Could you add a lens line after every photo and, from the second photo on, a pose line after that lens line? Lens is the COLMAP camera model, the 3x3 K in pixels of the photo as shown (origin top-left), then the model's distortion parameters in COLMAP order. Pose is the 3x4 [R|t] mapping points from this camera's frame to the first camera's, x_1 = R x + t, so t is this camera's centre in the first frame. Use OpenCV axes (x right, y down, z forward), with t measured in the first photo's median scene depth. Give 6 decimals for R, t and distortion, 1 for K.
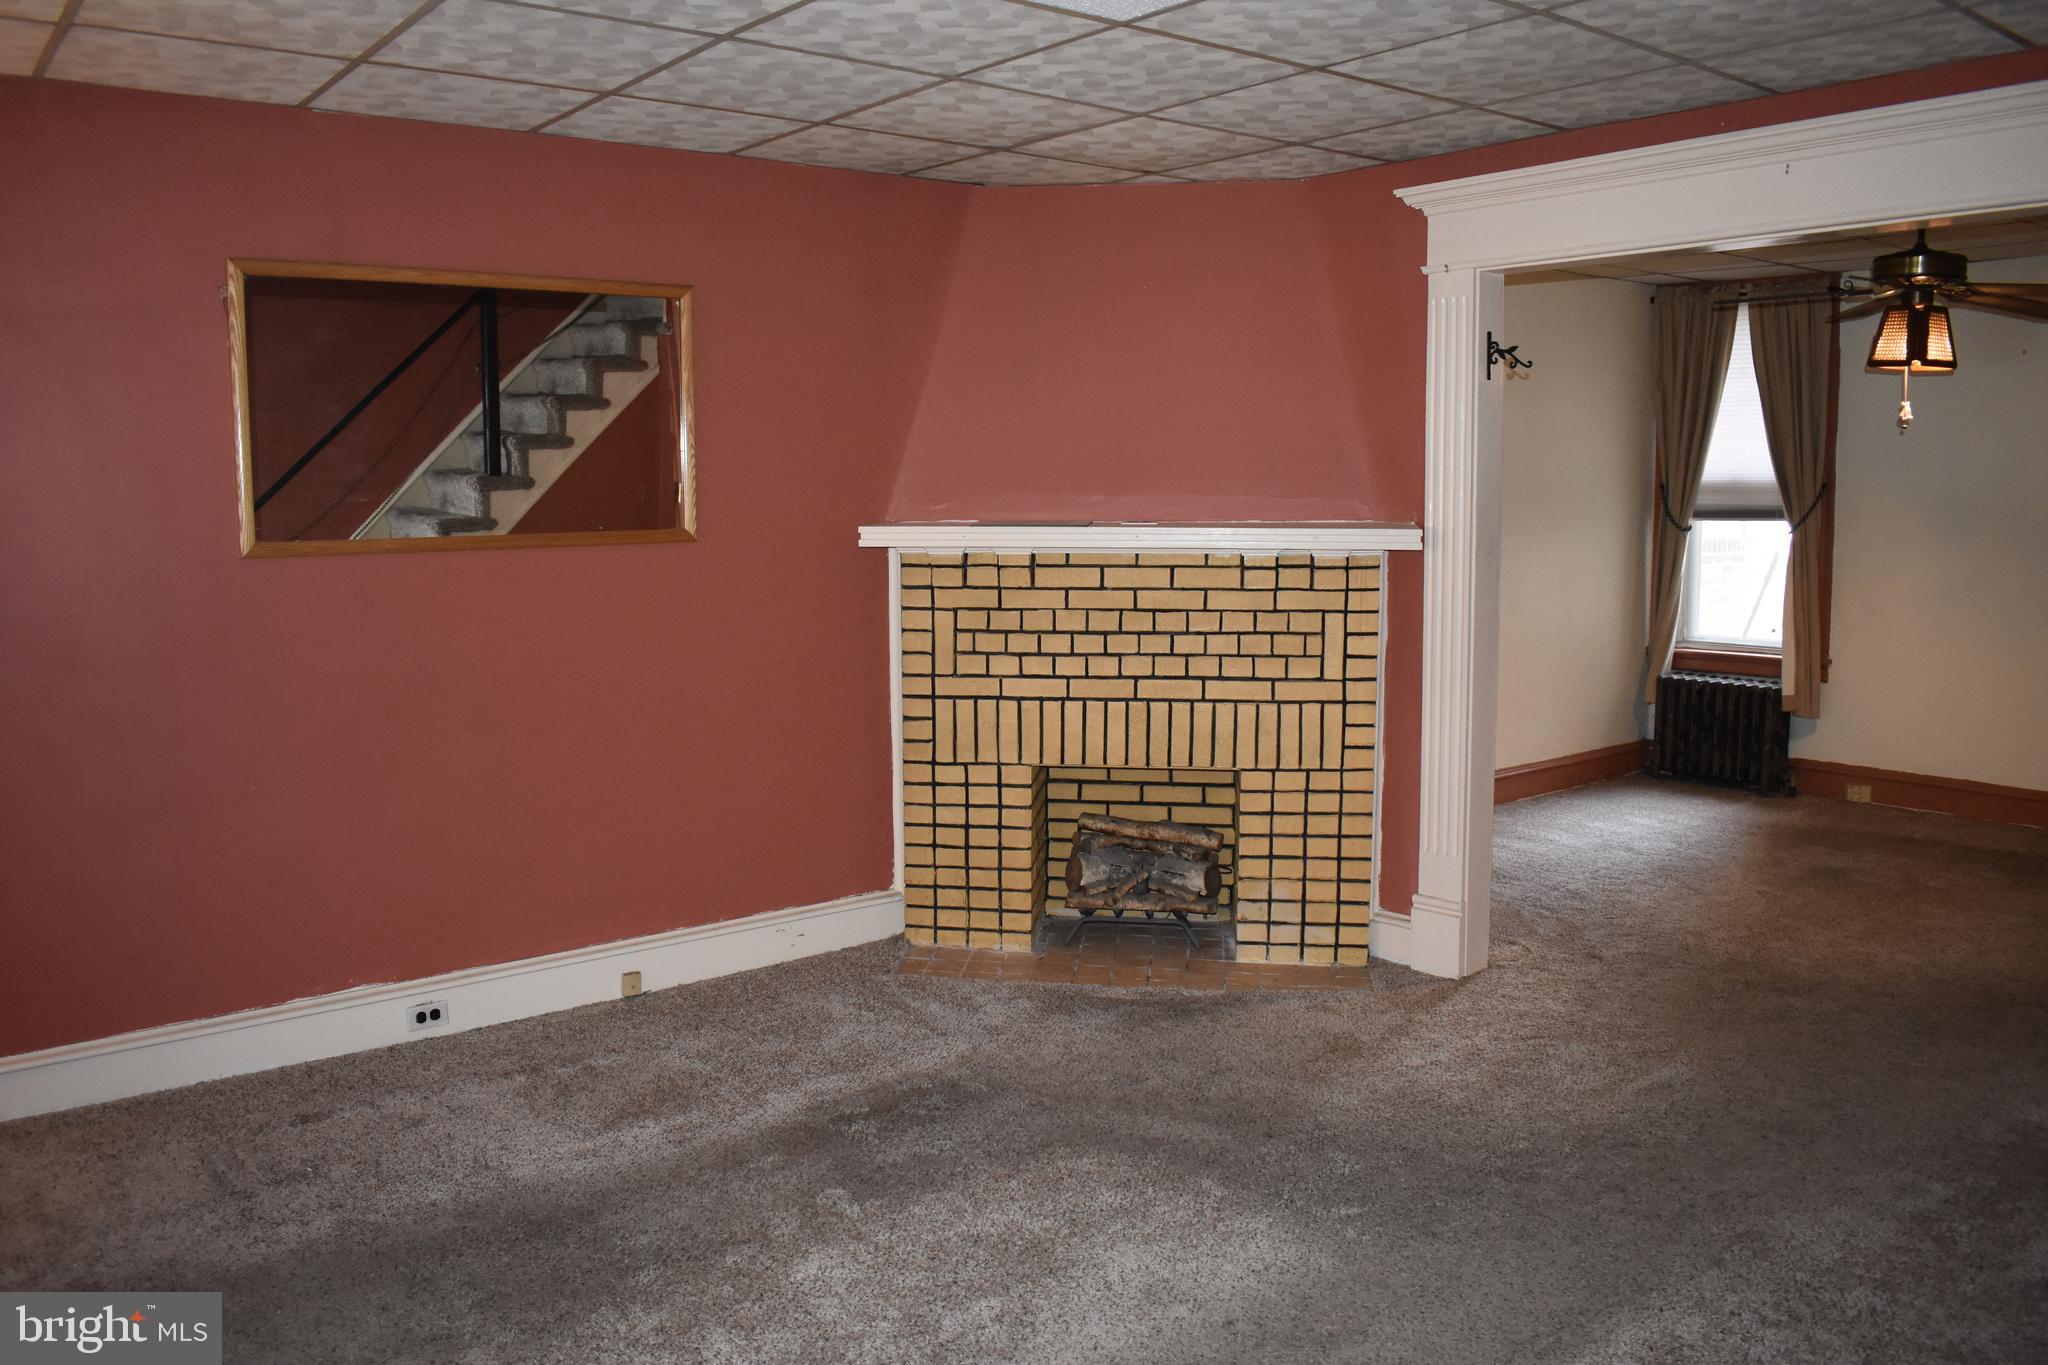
lens RADIAL K [[1615.8, 0, 1023.8], [0, 1615.8, 679.5], [0, 0, 1]] dist [-0.097430, 0.007465]
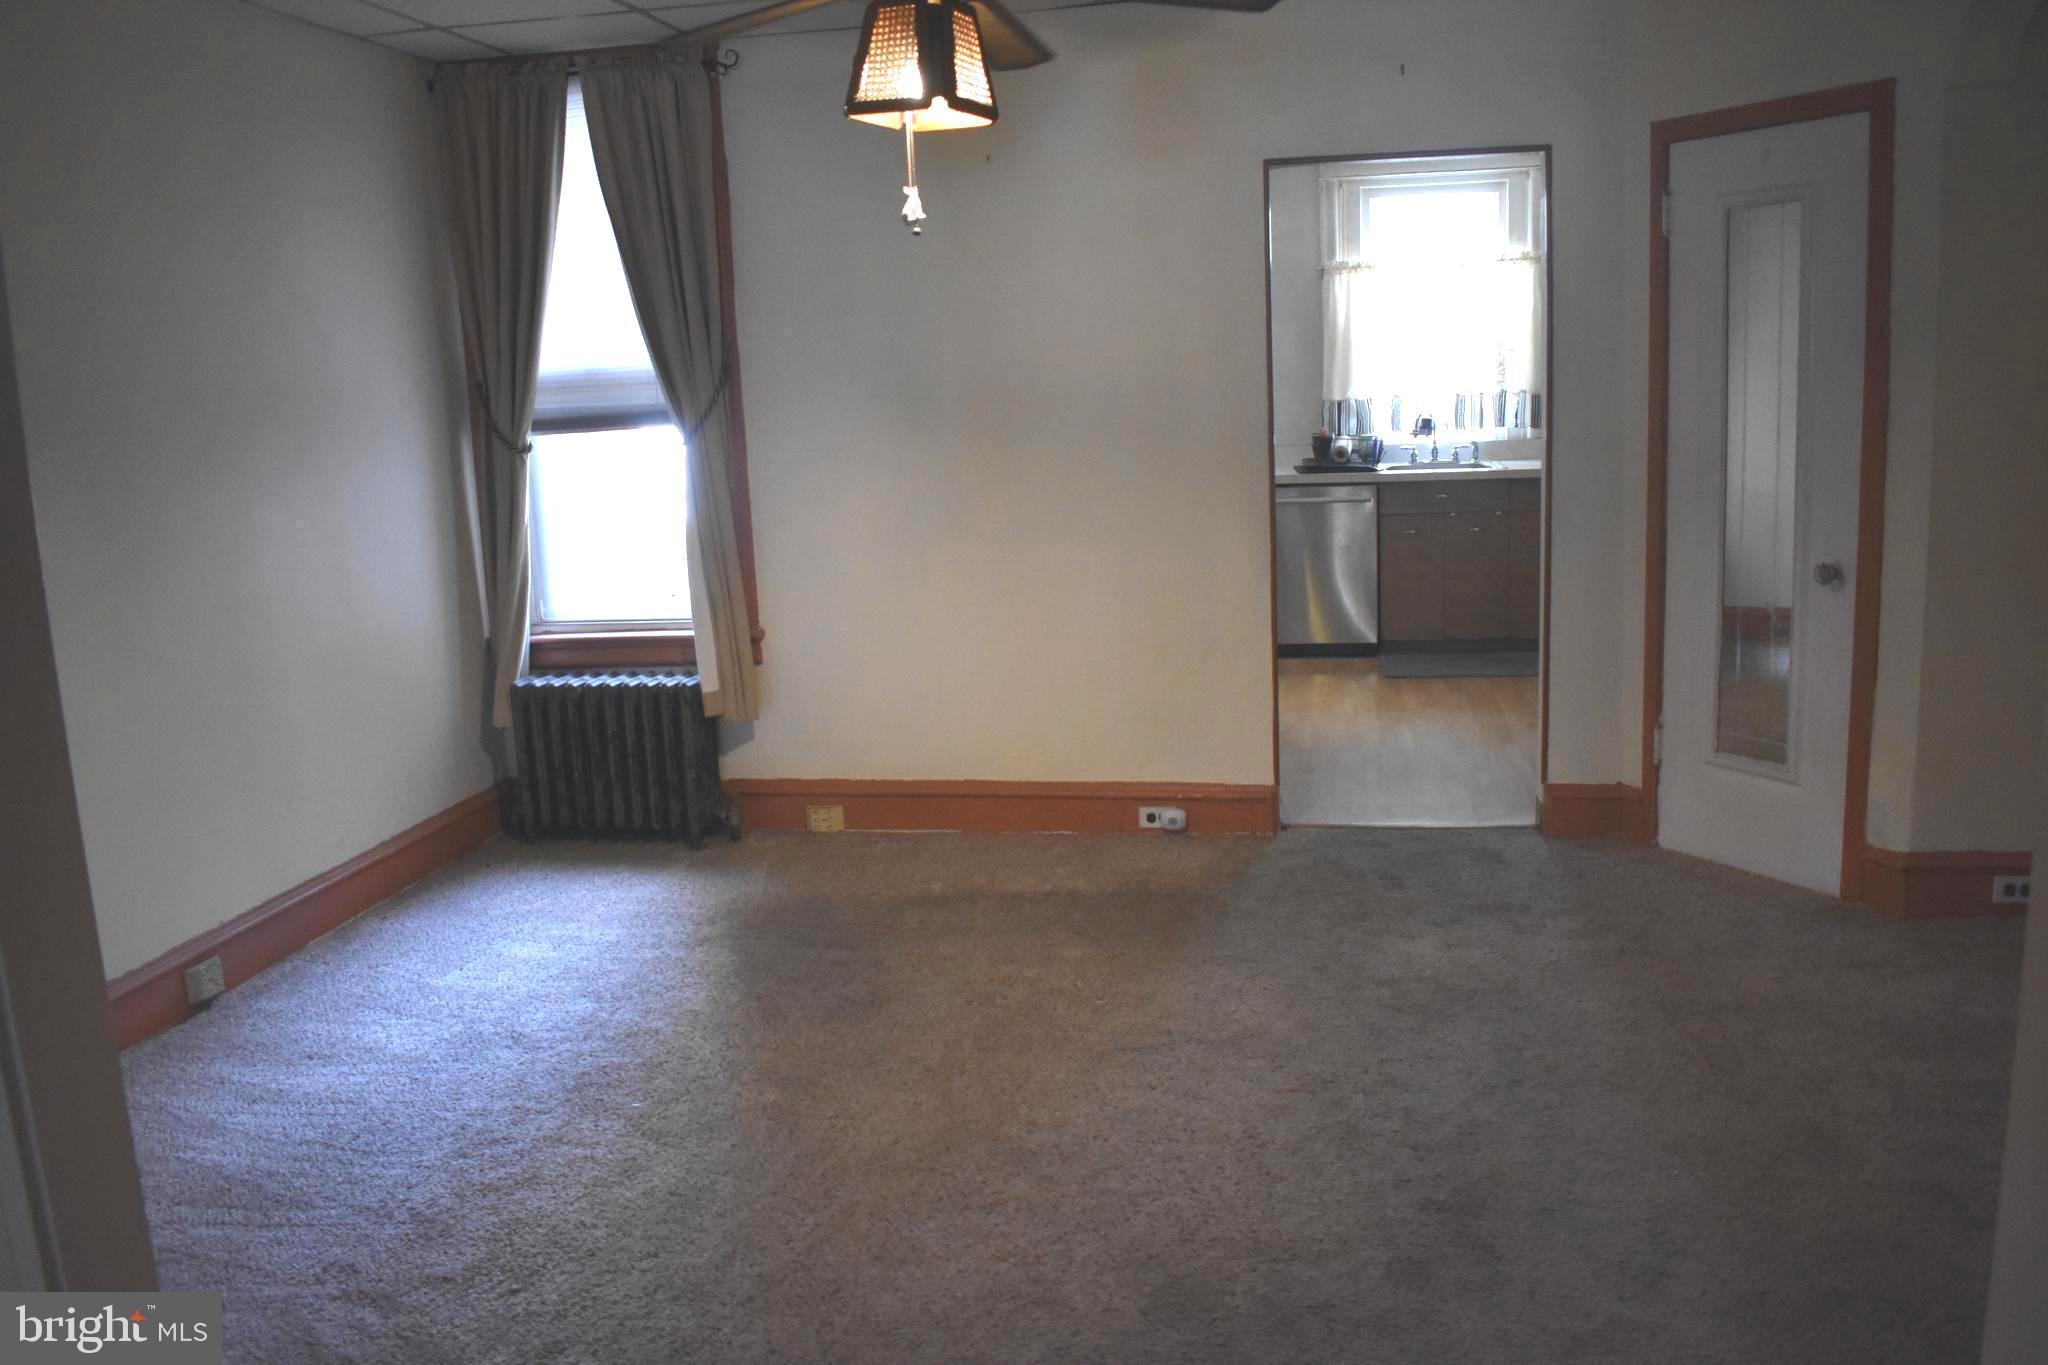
lens RADIAL K [[1615.8, 0, 1025.6], [0, 1615.8, 682.0], [0, 0, 1]] dist [-0.097430, 0.007465]
pose [[0.758449, -0.142998, 0.635851, 0.155738], [0.113578, 0.989704, 0.087100, -0.036924], [-0.641760, 0.006158, 0.766881, 0.396665]]
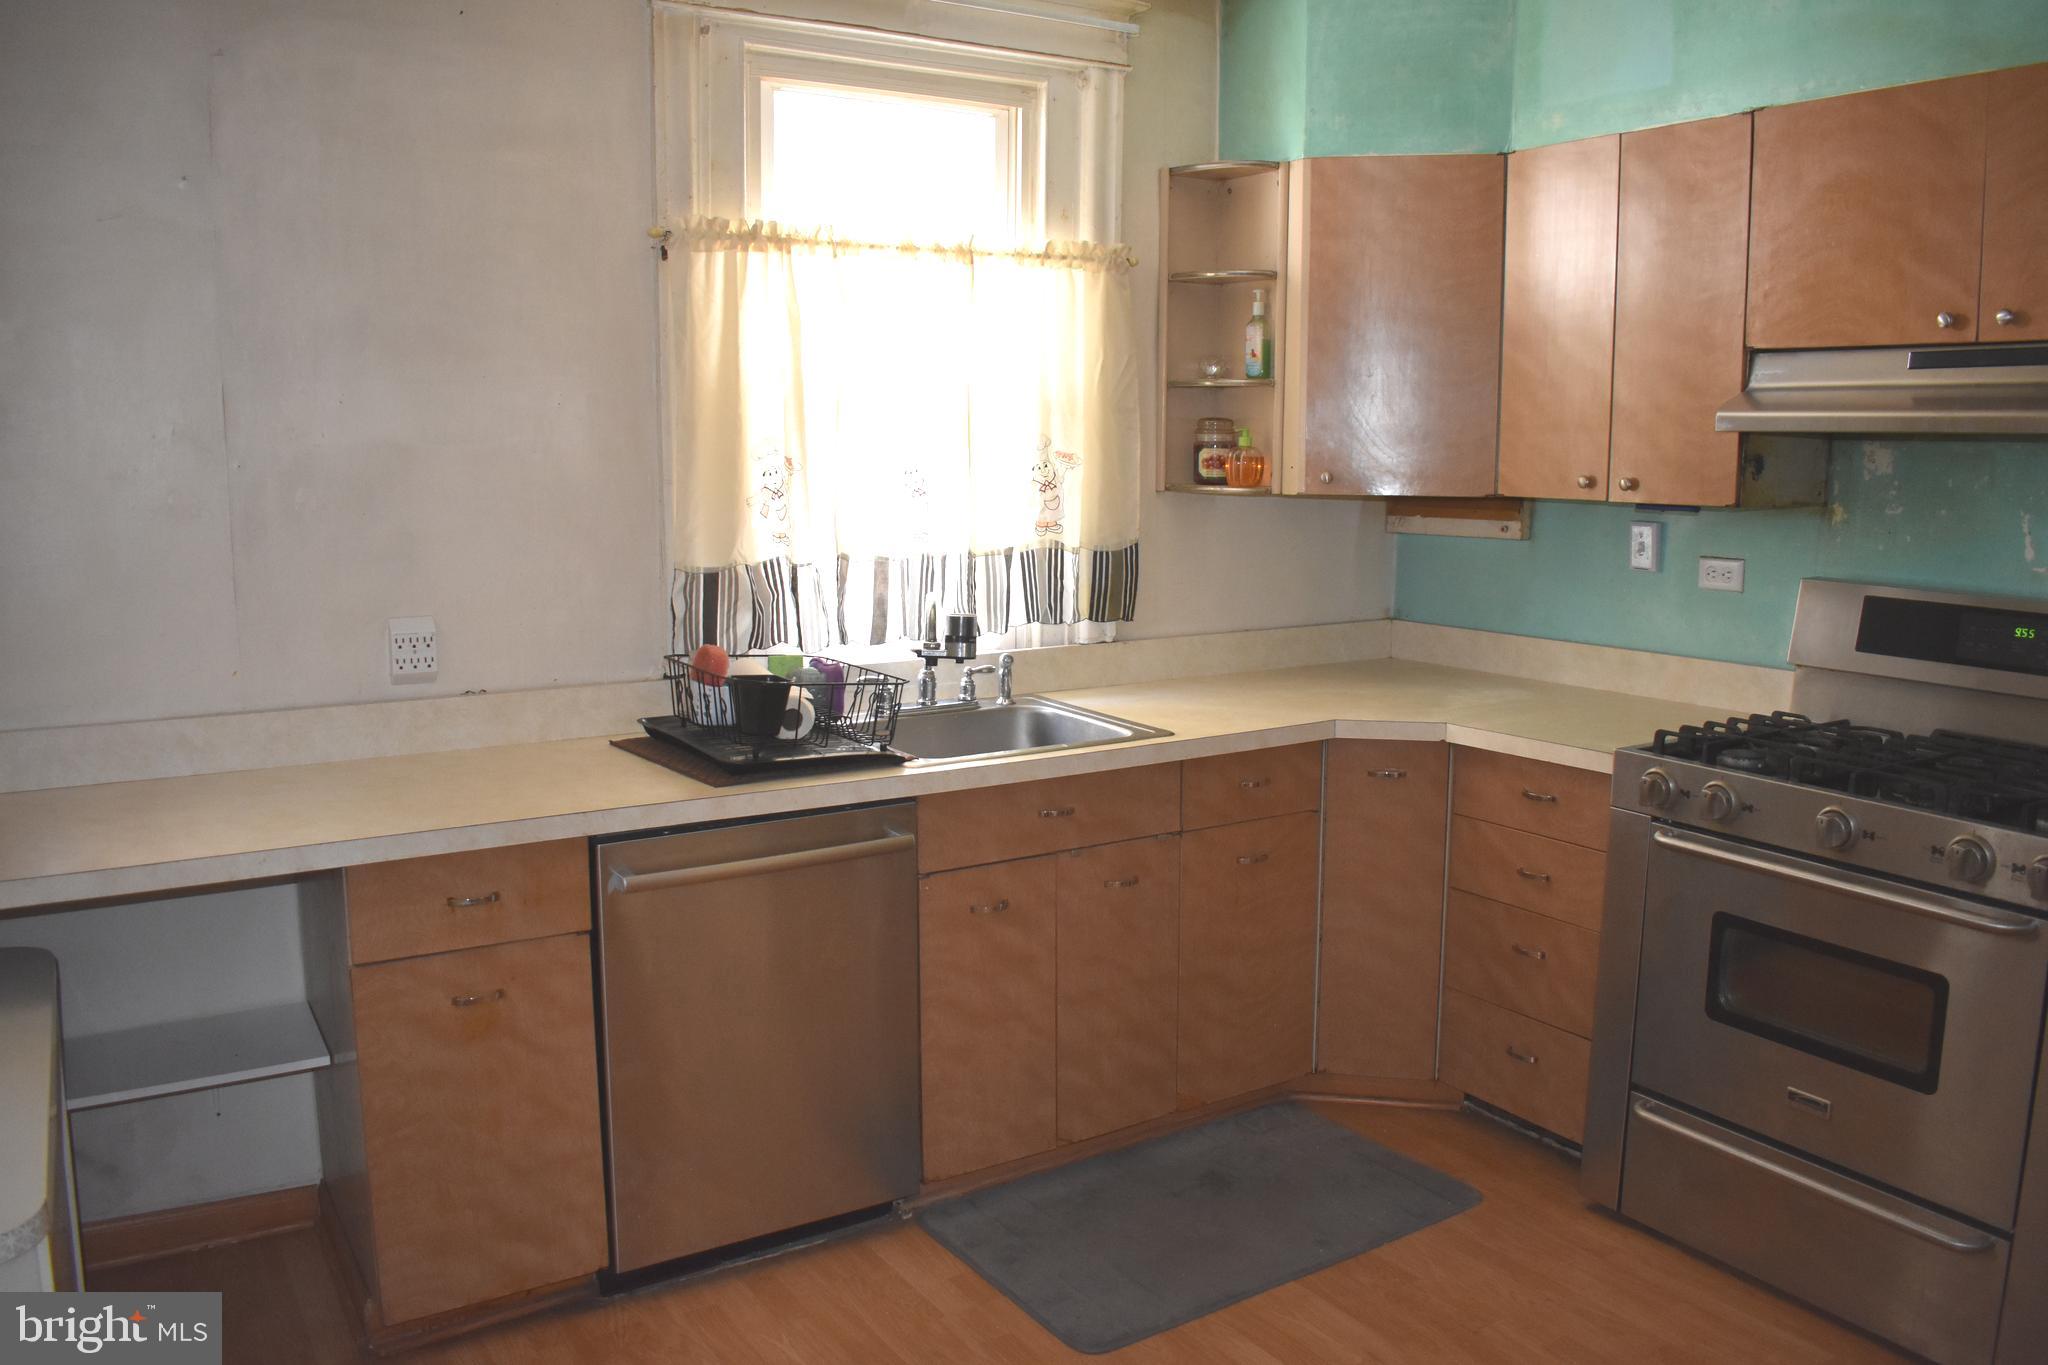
lens RADIAL K [[1615.8, 0, 1020.0], [0, 1615.8, 680.1], [0, 0, 1]] dist [-0.097430, 0.007465]
pose [[0.145144, -0.136249, 0.979985, 0.359303], [0.114626, 0.986119, 0.120125, -0.073233], [-0.982748, 0.094896, 0.158746, 0.637614]]
